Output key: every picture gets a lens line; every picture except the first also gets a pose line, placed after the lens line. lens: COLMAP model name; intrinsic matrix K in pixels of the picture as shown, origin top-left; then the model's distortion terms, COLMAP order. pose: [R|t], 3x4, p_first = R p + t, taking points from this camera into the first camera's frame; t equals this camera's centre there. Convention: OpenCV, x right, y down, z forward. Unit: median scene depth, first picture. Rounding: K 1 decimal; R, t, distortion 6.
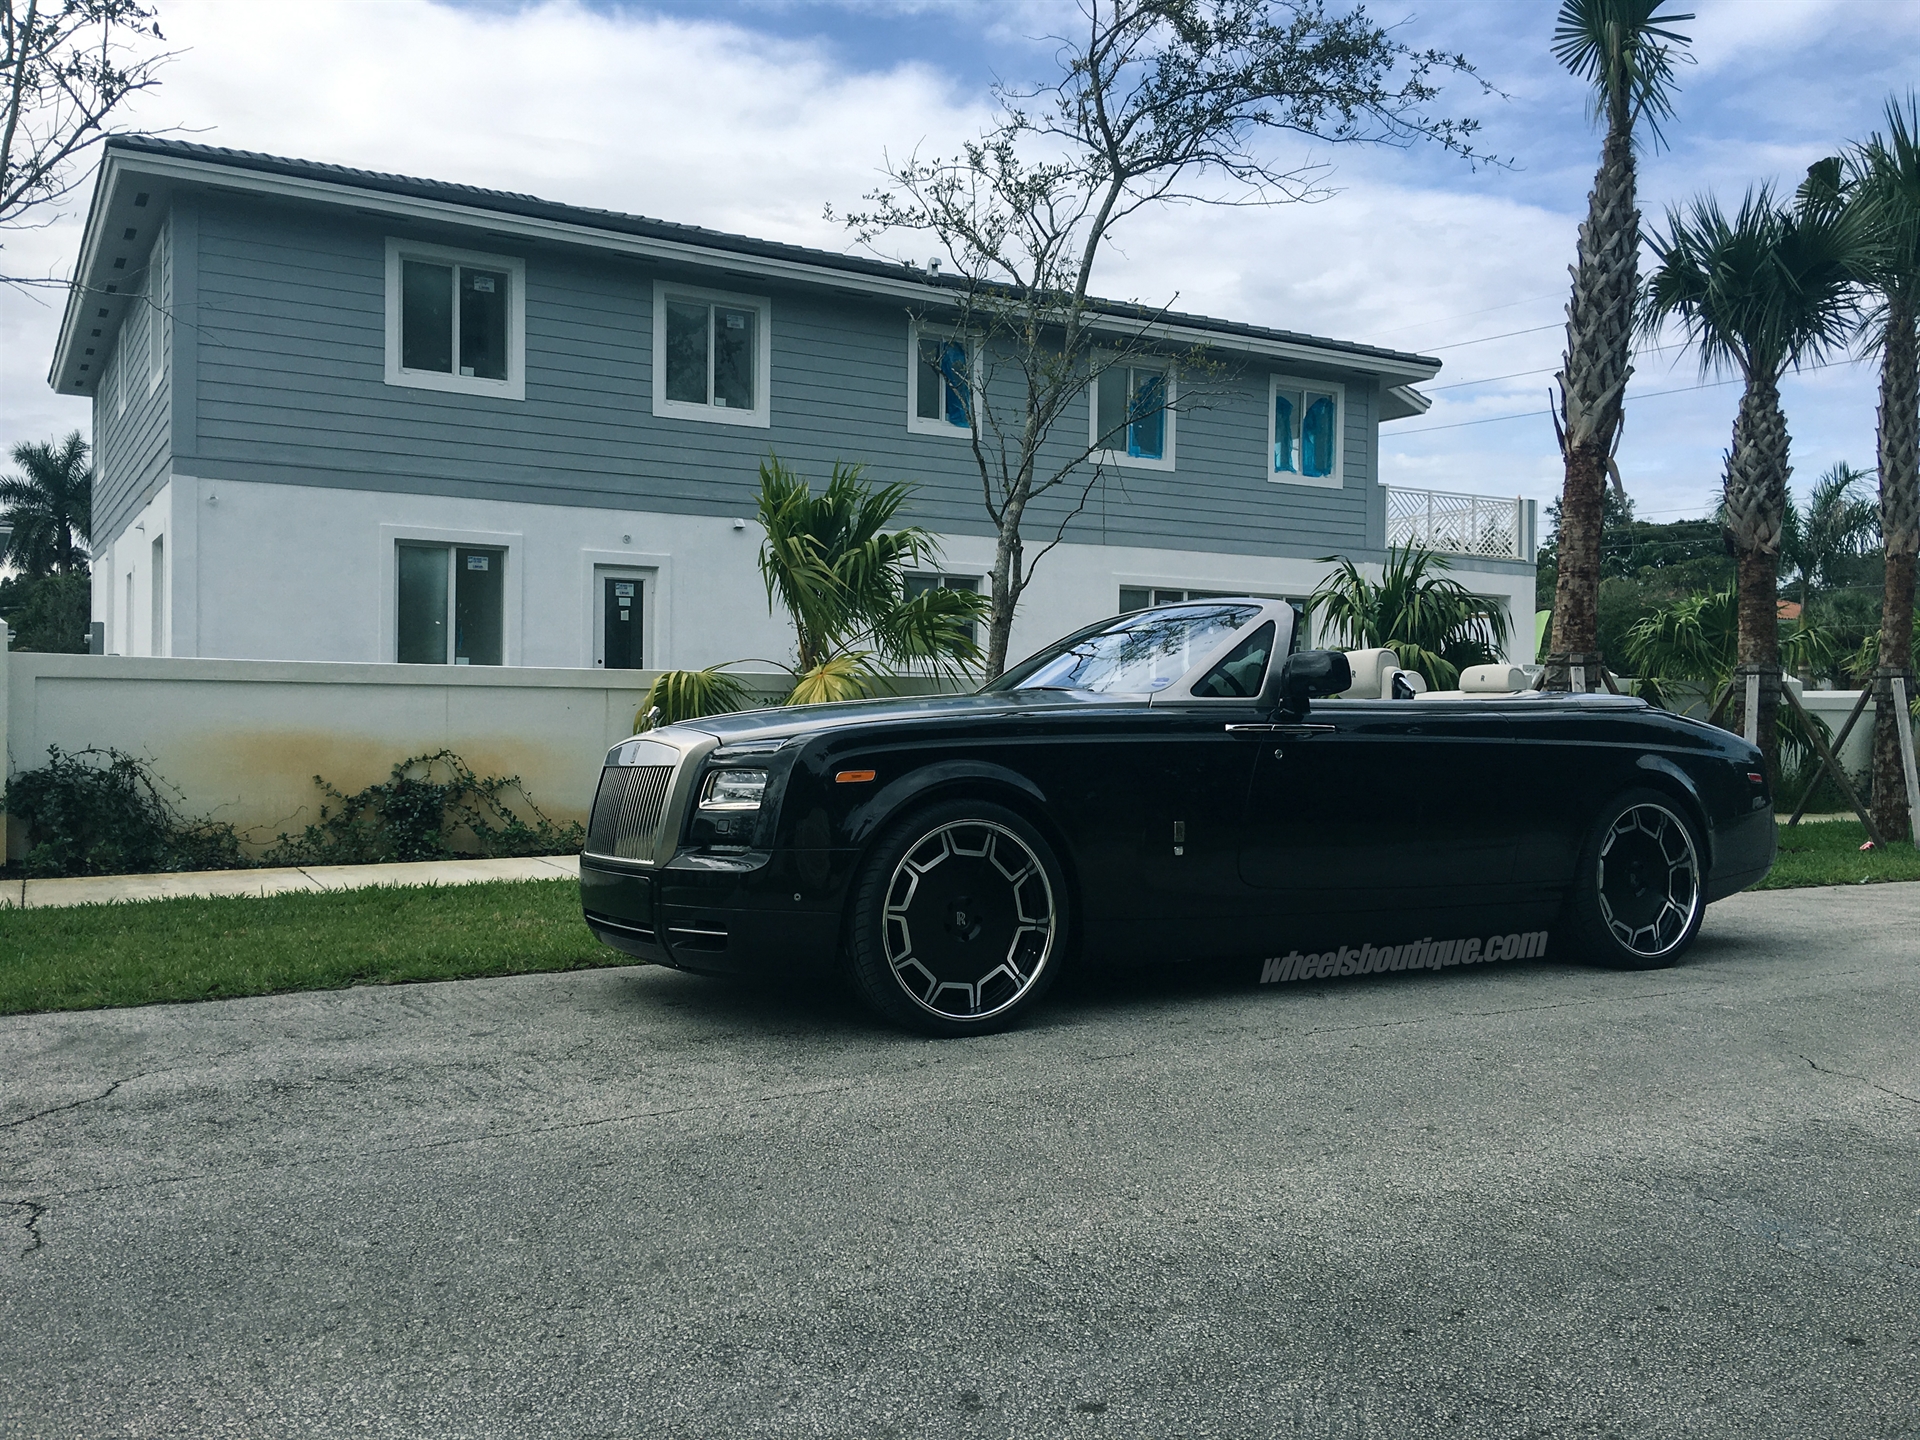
lens RADIAL K [[1621.8, 0, 948.6], [0, 1621.8, 711.2], [0, 0, 1]] dist [0.124440, -0.193880]
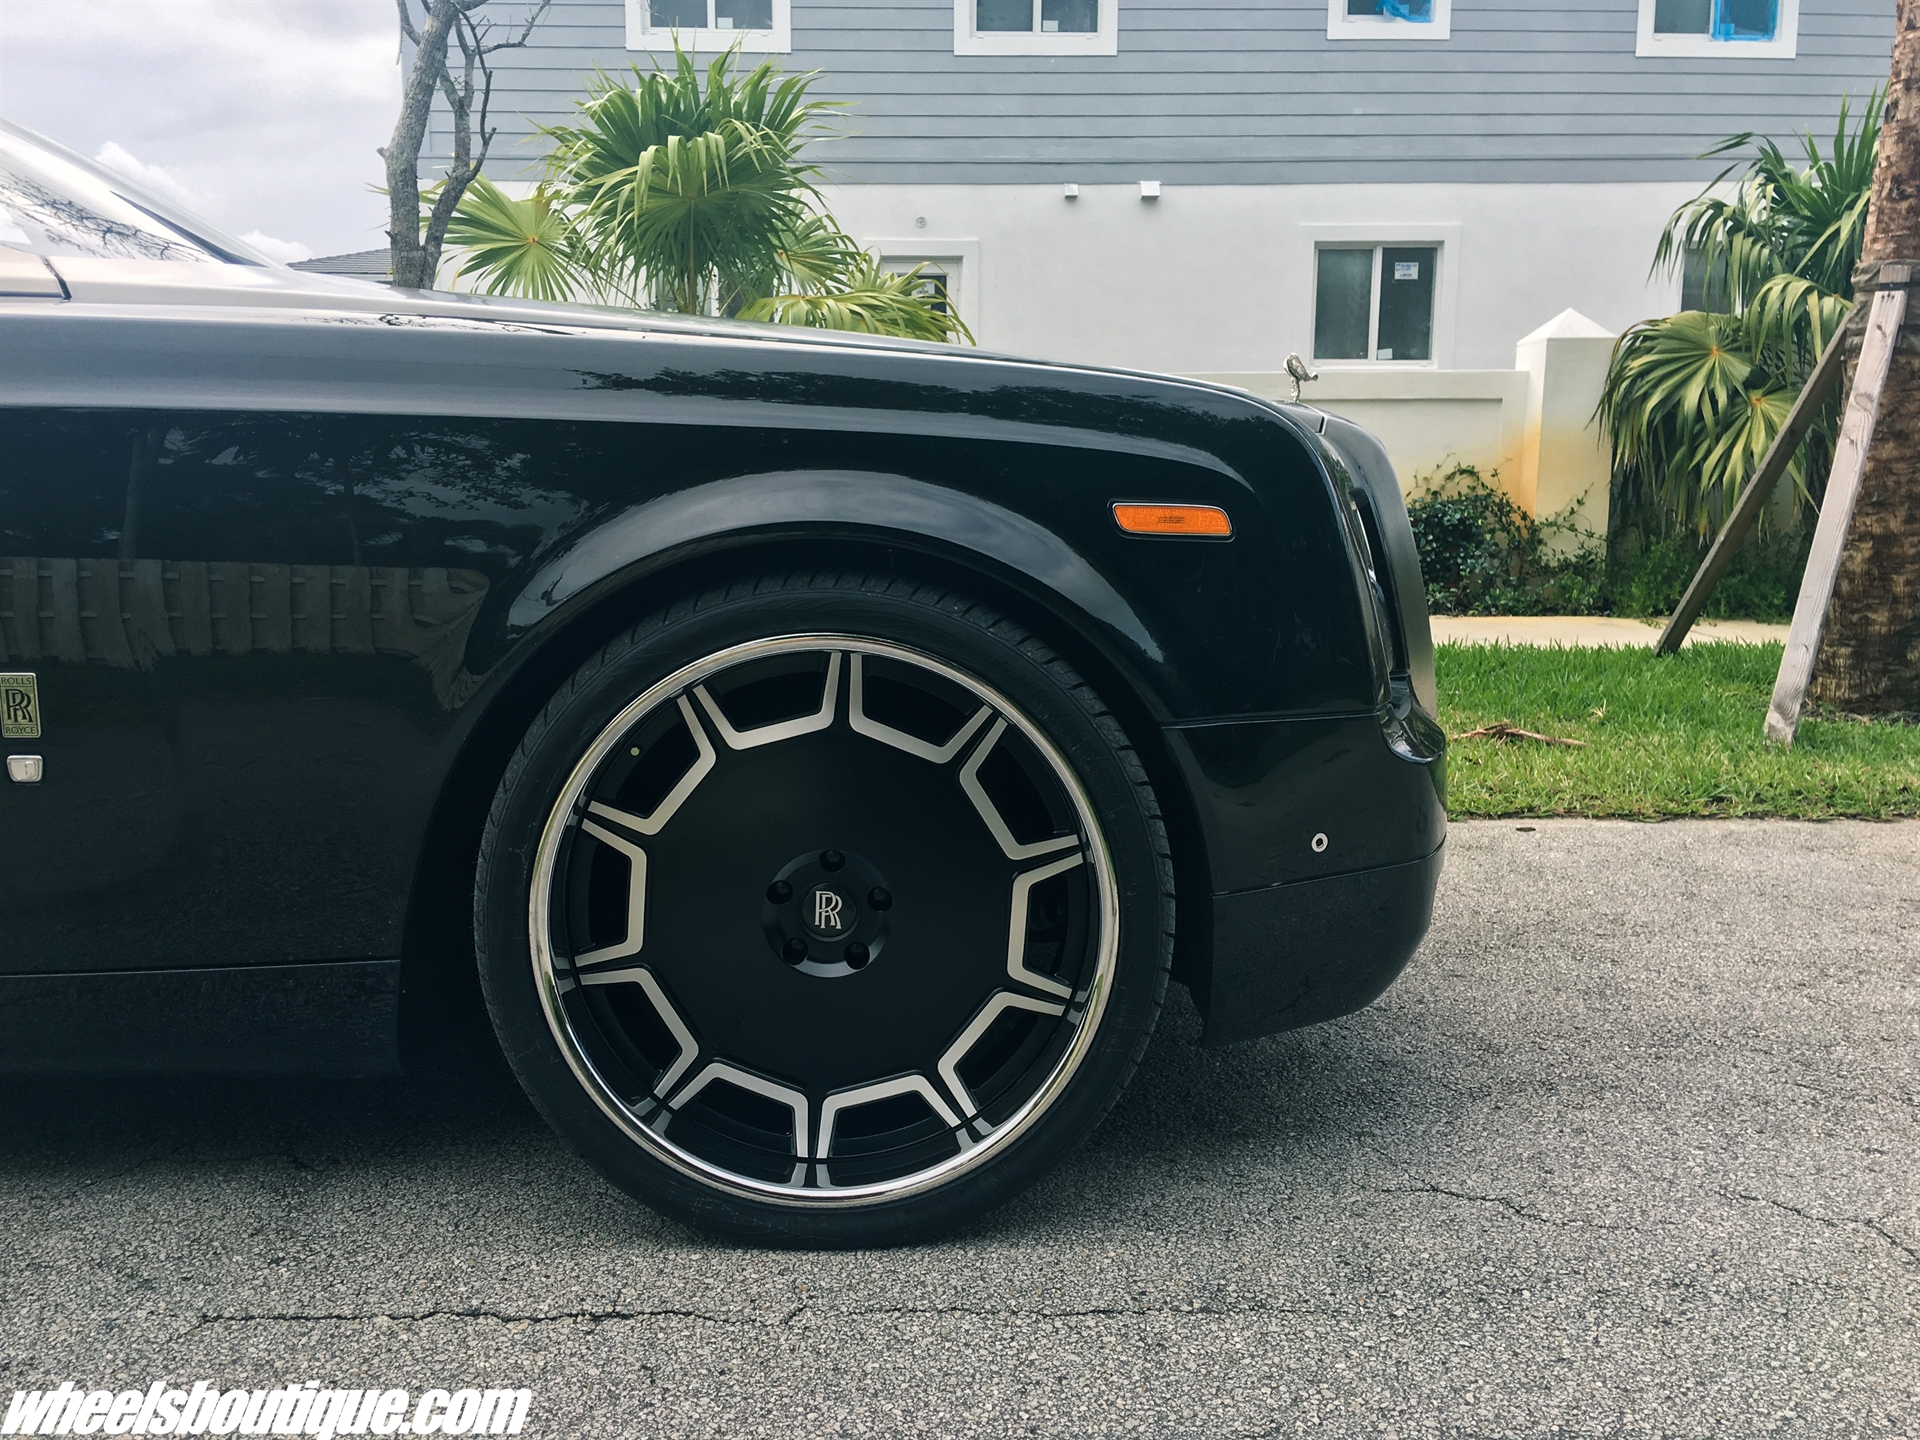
lens RADIAL K [[1658.0, 0, 947.4], [0, 1658.0, 709.5], [0, 0, 1]] dist [0.111931, -0.173904]
pose [[0.870049, 0.066712, -0.488431, 0.350658], [0.007316, 0.988945, 0.148105, 0.014861], [0.492911, -0.132432, 0.859942, 0.405243]]
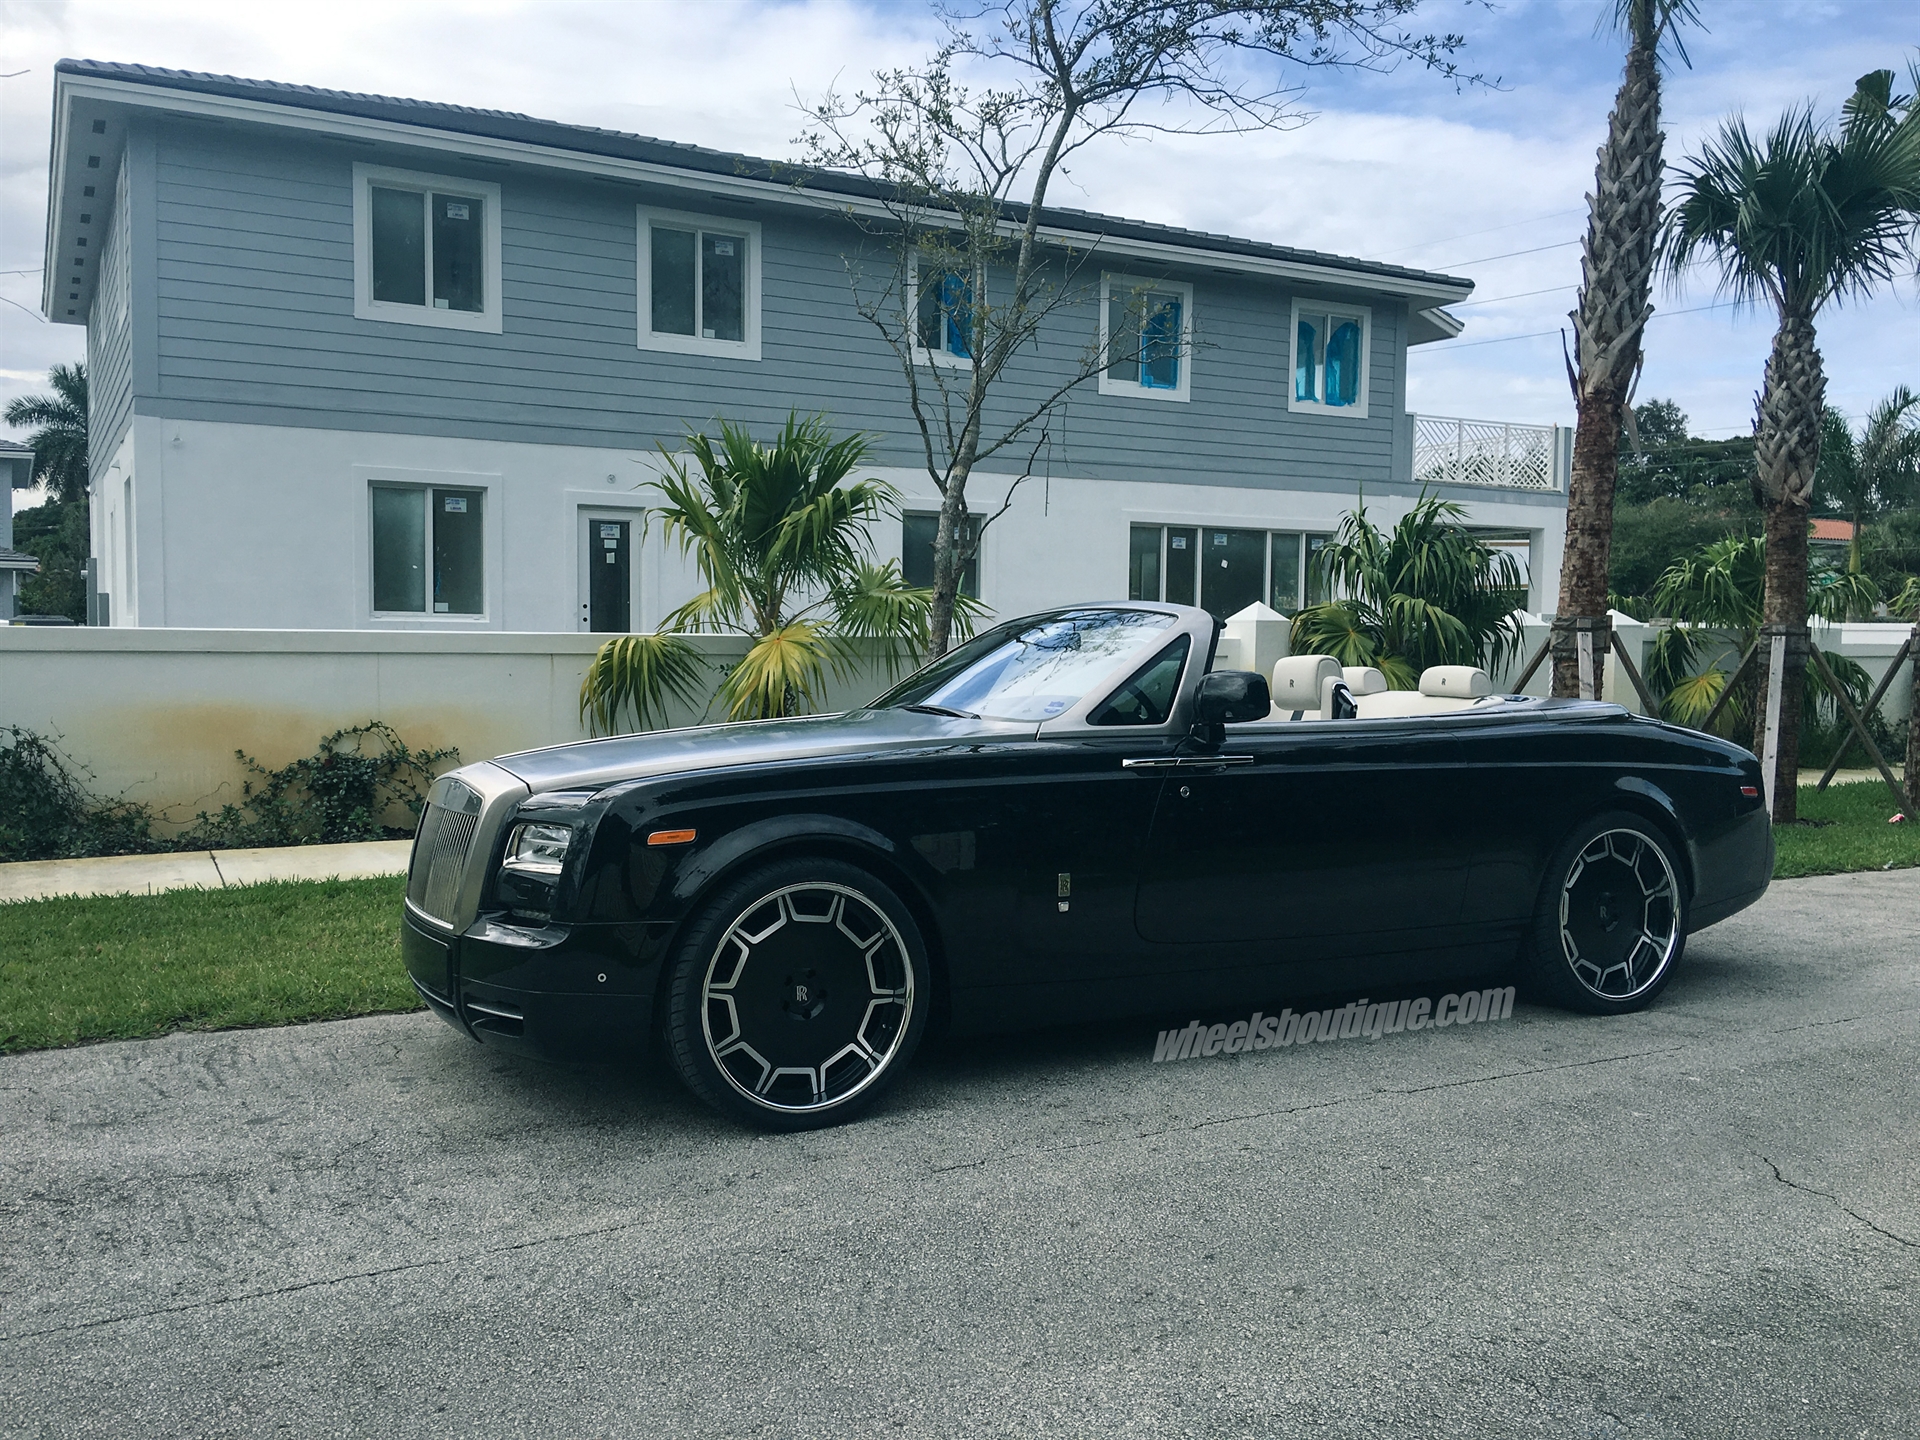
lens RADIAL K [[1621.8, 0, 948.6], [0, 1621.8, 711.2], [0, 0, 1]] dist [0.124440, -0.193880]
pose [[0.999644, 0.001772, -0.026636, 0.042288], [-0.000411, 0.998698, 0.051015, -0.026569], [0.026691, -0.050986, 0.998343, 0.052128]]
